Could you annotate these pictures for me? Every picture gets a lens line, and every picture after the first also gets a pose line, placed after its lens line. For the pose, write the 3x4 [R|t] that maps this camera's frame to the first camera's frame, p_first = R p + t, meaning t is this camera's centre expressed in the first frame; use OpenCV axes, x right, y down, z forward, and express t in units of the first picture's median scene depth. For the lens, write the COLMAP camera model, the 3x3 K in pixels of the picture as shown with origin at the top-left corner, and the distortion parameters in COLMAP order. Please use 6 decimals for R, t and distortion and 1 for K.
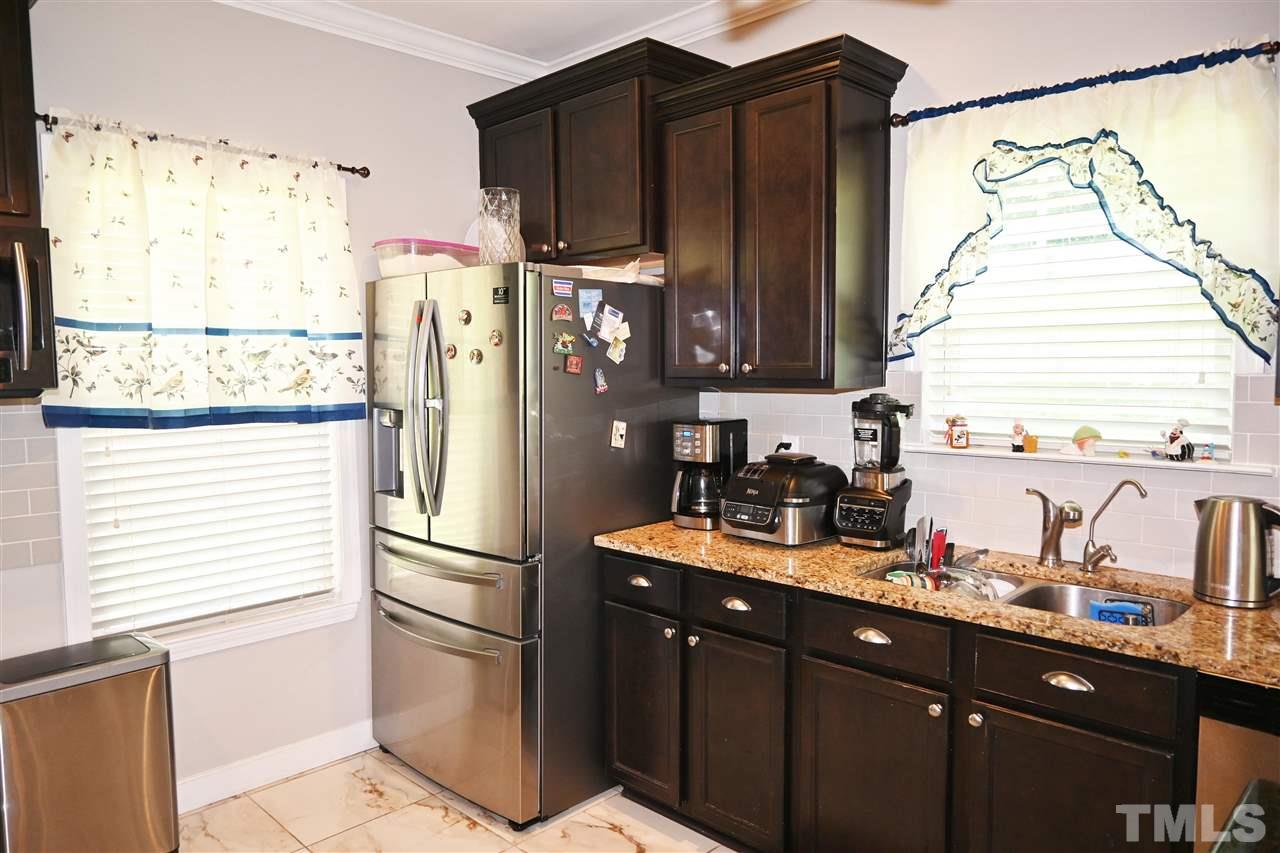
lens RADIAL K [[864.9, 0, 640.0], [0, 864.9, 426.5], [0, 0, 1]] dist [-0.005299, 0.001641]
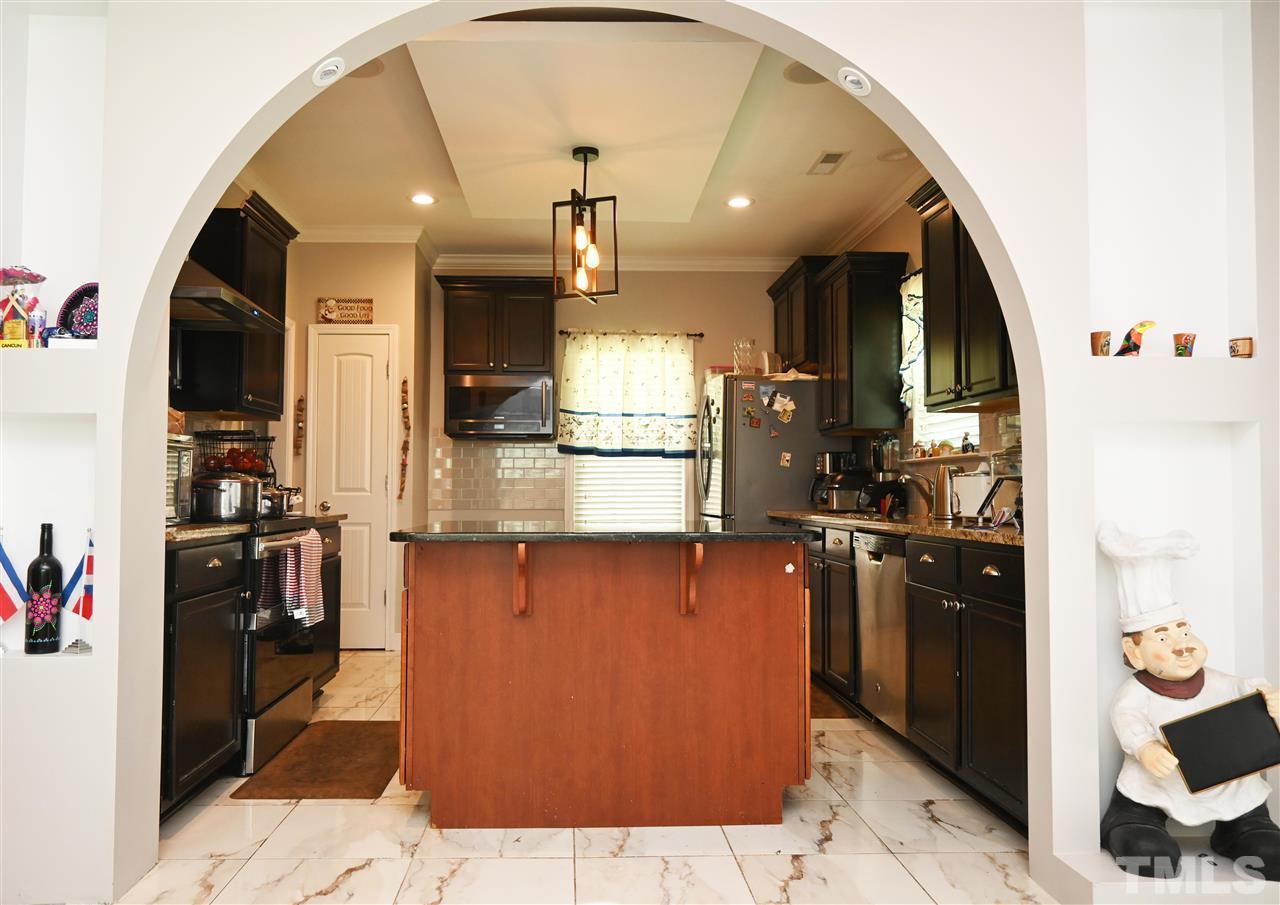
lens RADIAL K [[973.8, 0, 640.0], [0, 973.8, 452.5], [0, 0, 1]] dist [0.003536, 0.000091]
pose [[0.747608, -0.020102, -0.663836, 1.187203], [-0.058413, 0.993678, -0.095875, 0.223036], [0.661566, 0.110453, 0.741707, -0.823030]]
